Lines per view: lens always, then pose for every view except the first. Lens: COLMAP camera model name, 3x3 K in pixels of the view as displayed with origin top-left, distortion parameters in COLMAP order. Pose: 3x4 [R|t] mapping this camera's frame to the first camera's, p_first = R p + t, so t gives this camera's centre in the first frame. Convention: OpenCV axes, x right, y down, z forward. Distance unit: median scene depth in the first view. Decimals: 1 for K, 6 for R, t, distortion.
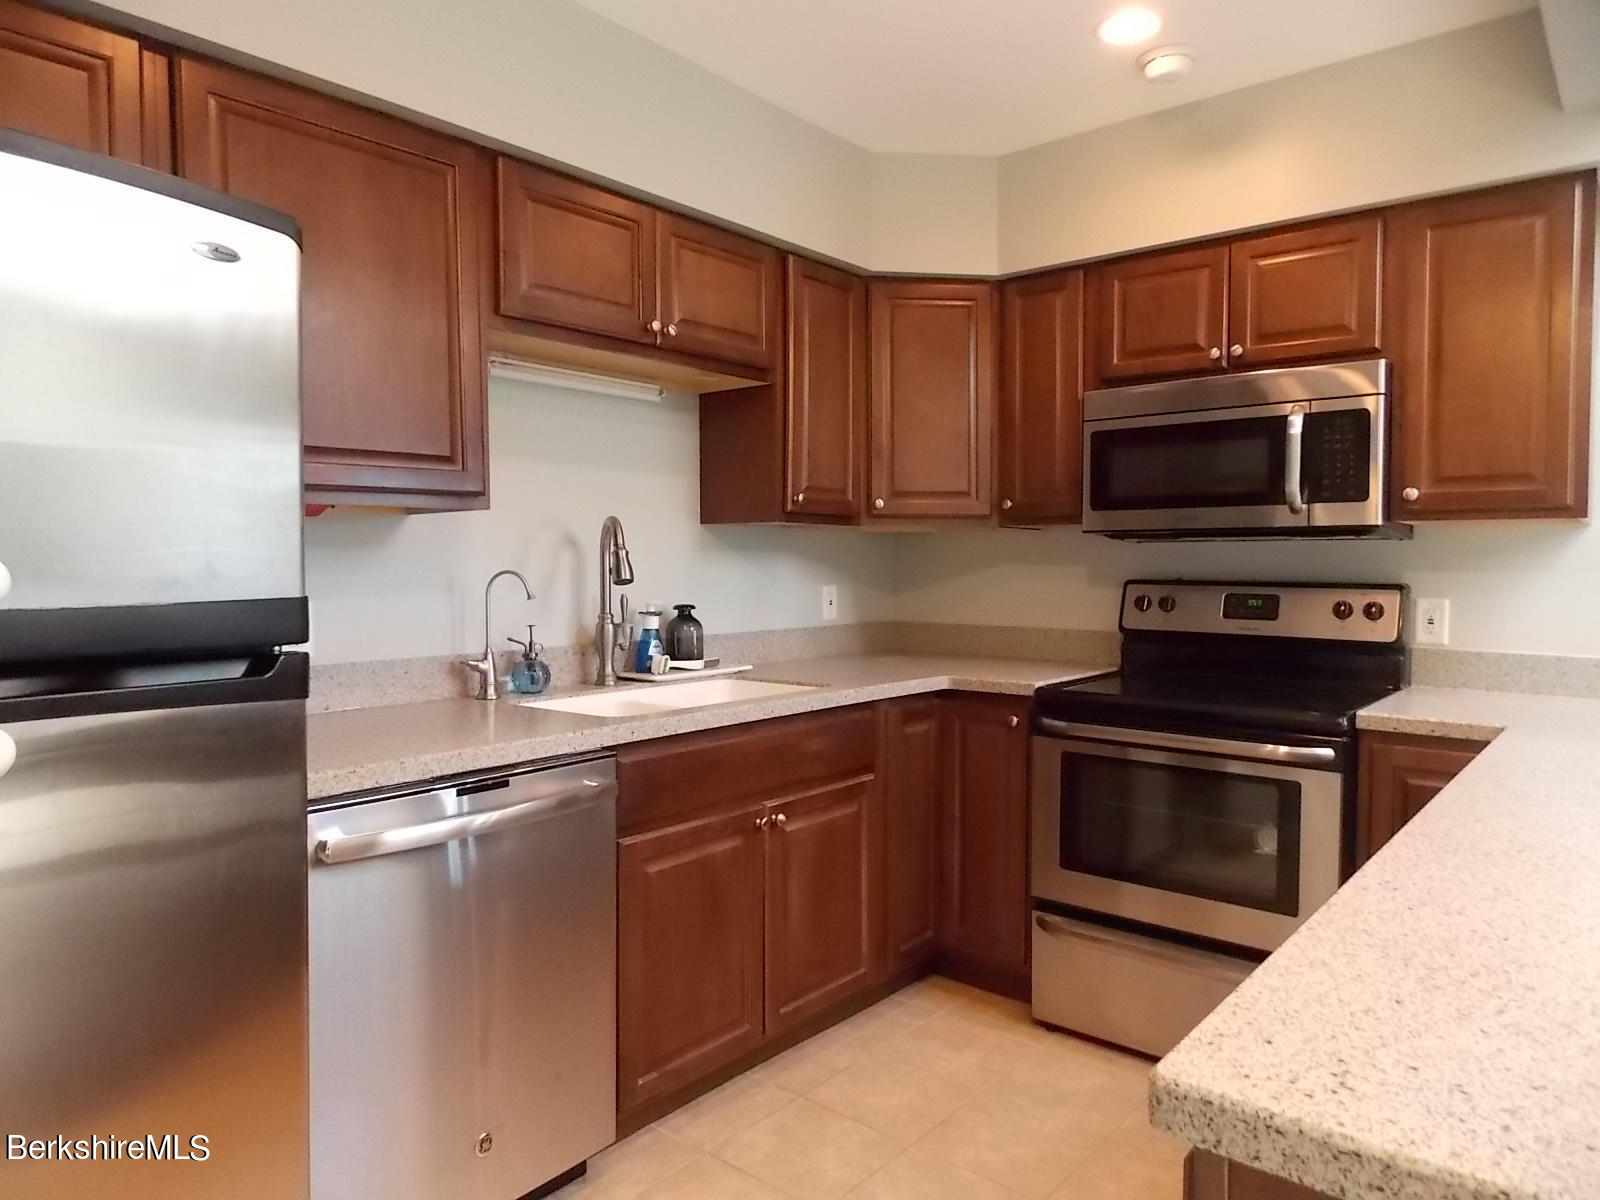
lens RADIAL K [[1069.6, 0, 804.4], [0, 1069.6, 588.2], [0, 0, 1]] dist [0.013773, -0.002950]
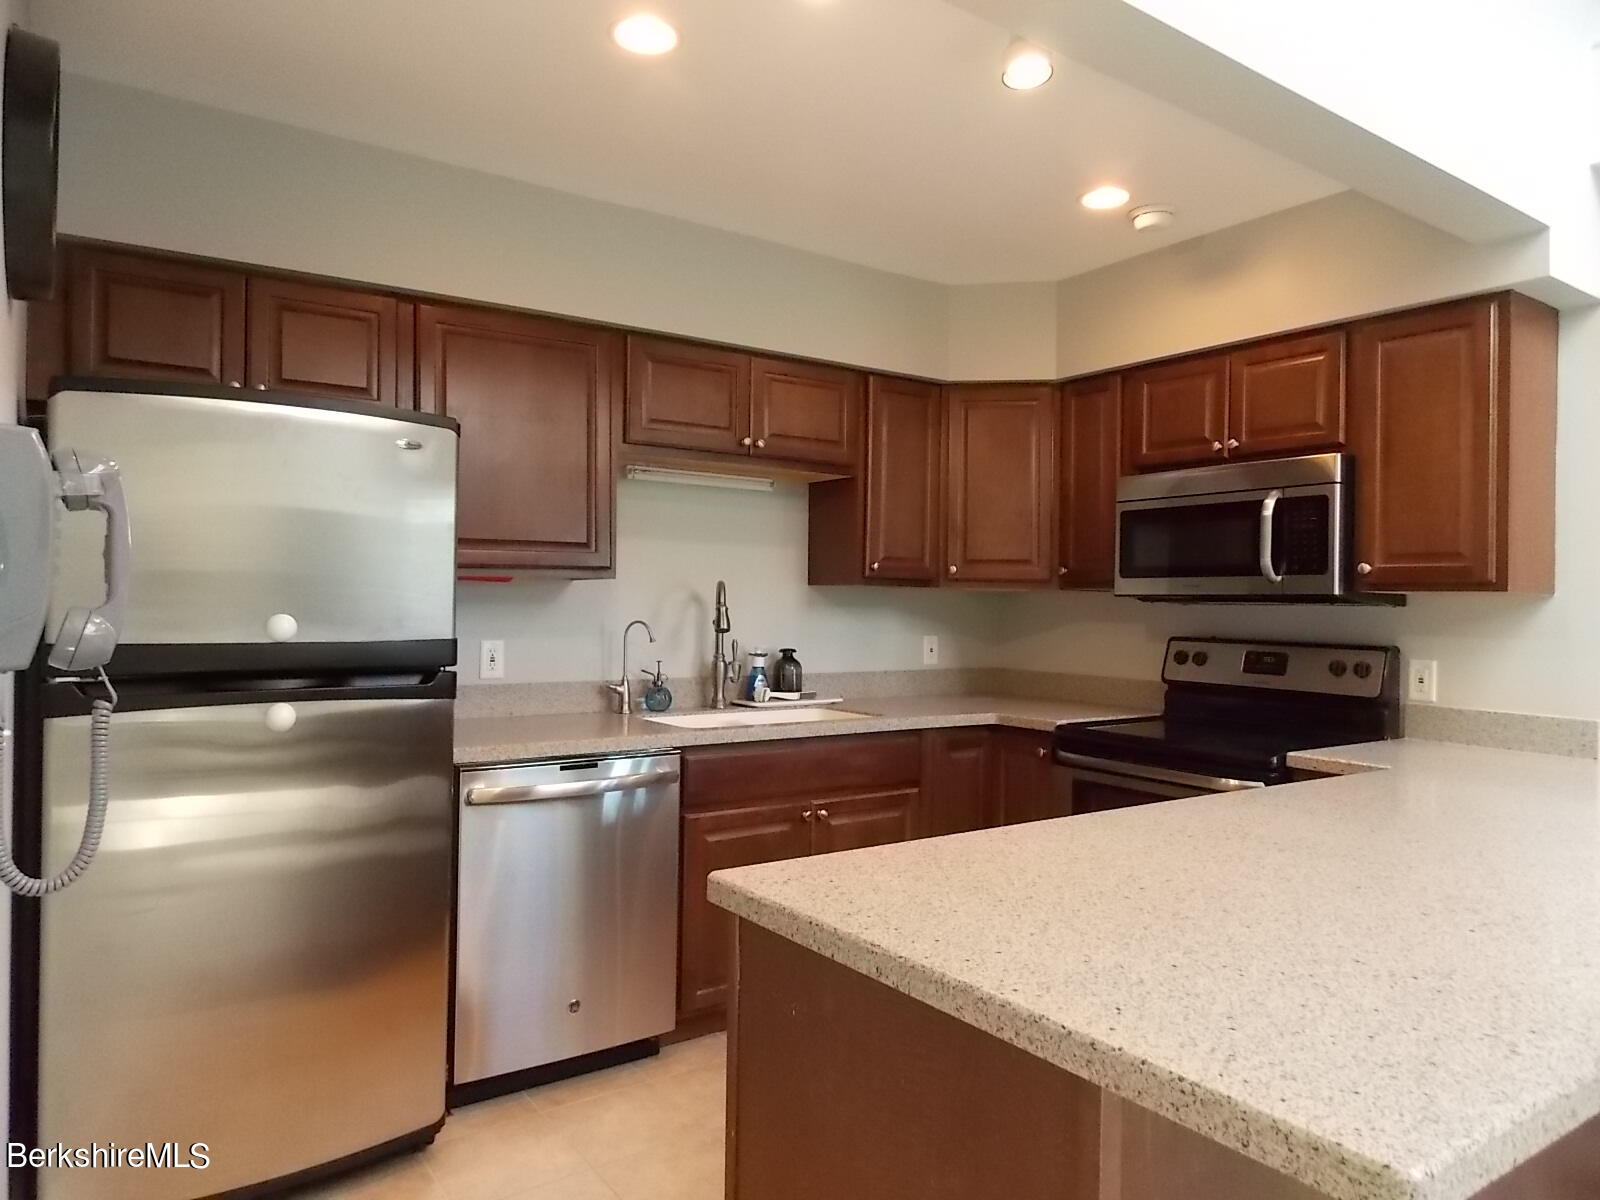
lens RADIAL K [[1069.6, 0, 804.4], [0, 1069.6, 588.2], [0, 0, 1]] dist [0.013773, -0.002950]
pose [[0.965624, 0.009757, -0.259760, 0.255341], [-0.020537, 0.999035, -0.038815, -0.008365], [0.259131, 0.042815, 0.964893, -0.247661]]
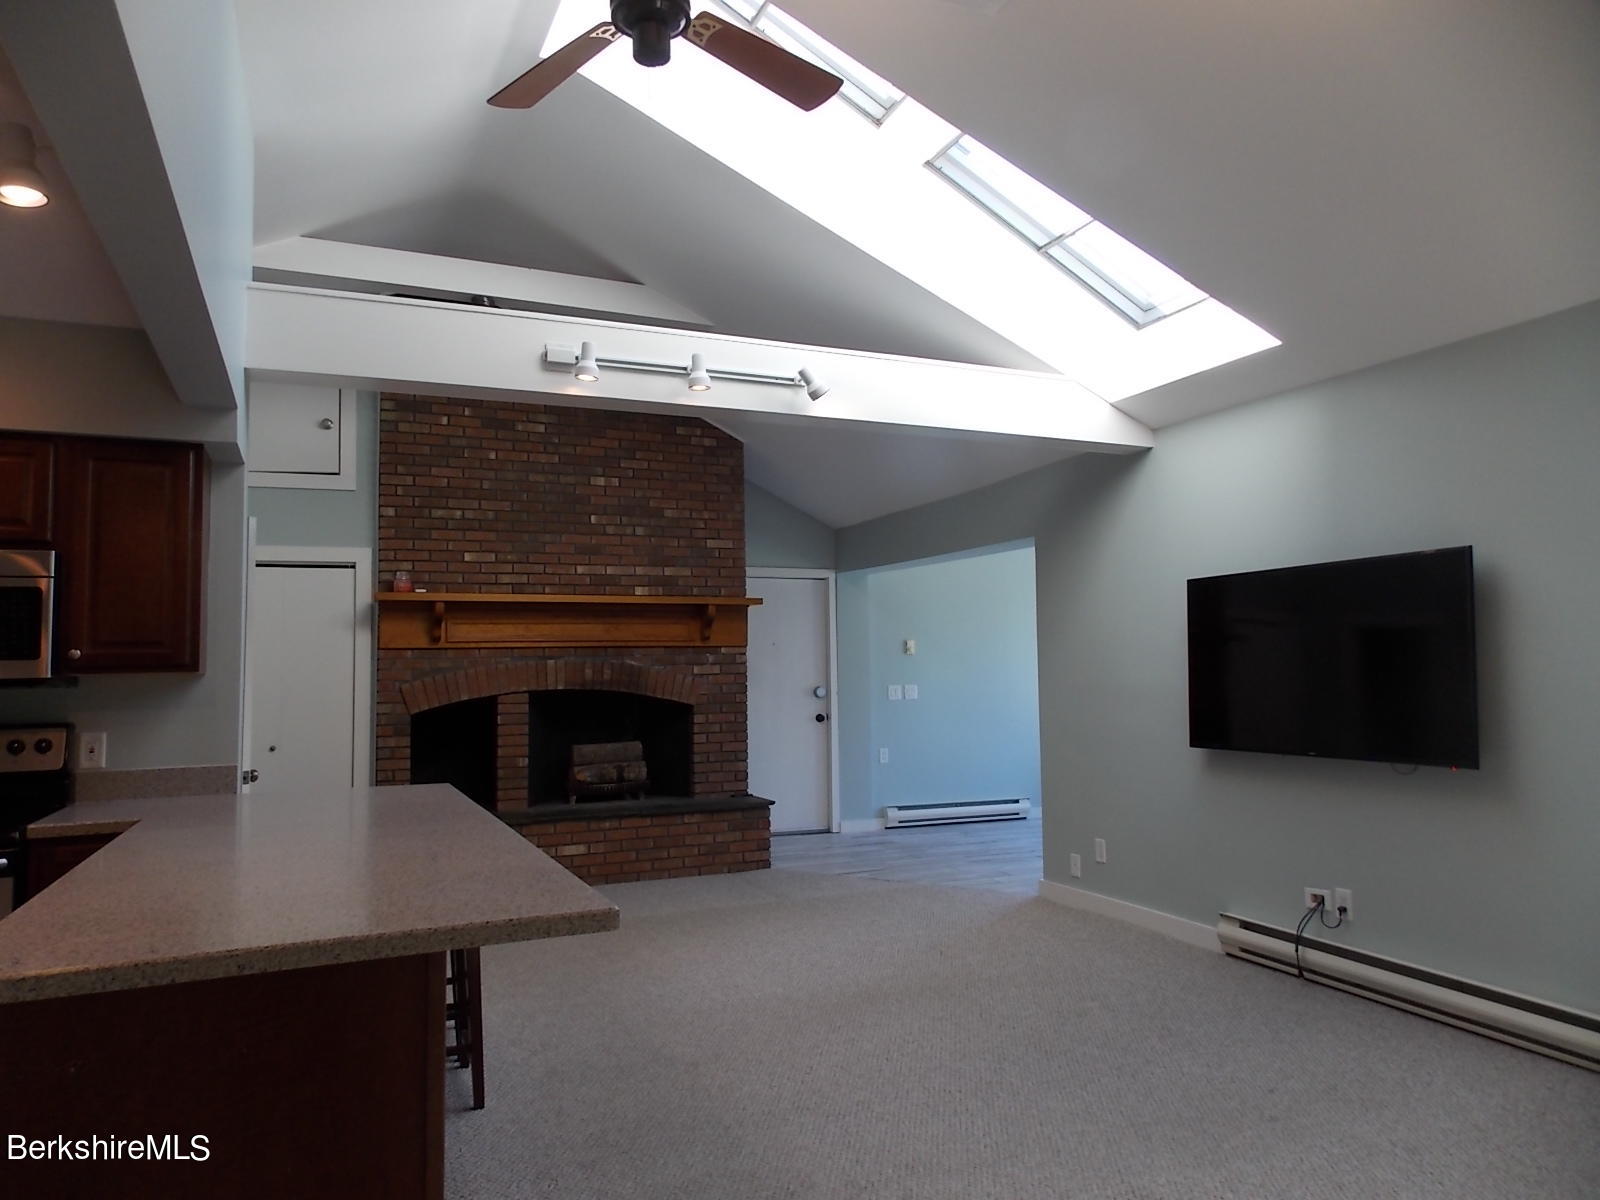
lens RADIAL K [[1051.0, 0, 793.3], [0, 1051.0, 592.7], [0, 0, 1]] dist [0.006211, -0.001247]
pose [[0.453362, 0.055982, 0.889567, -0.172956], [0.048874, 0.994963, -0.087523, -0.005851], [-0.889986, 0.083157, 0.448342, -0.336657]]
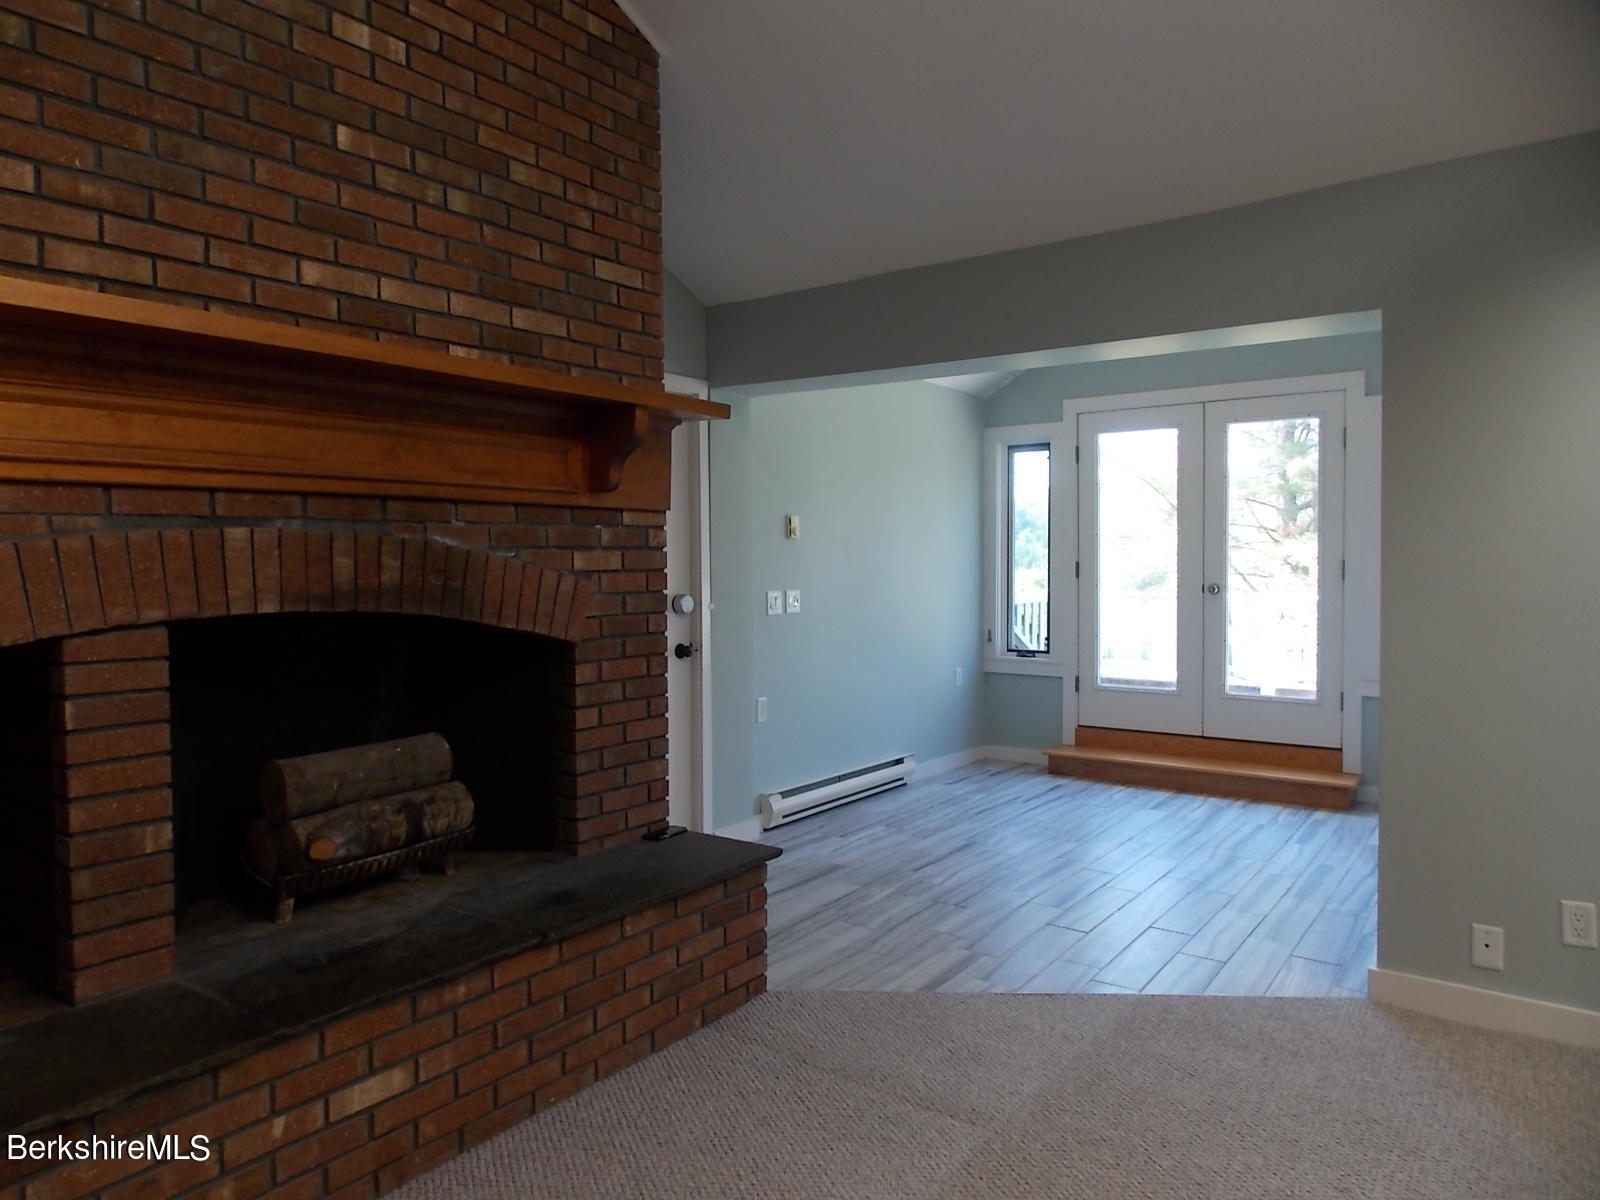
lens RADIAL K [[1057.5, 0, 793.0], [0, 1057.5, 595.6], [0, 0, 1]] dist [0.004619, -0.002970]
pose [[-0.044868, -0.035679, 0.998356, 0.913301], [0.042386, 0.998394, 0.037585, -0.051393], [-0.998093, 0.044002, -0.043283, 0.886975]]
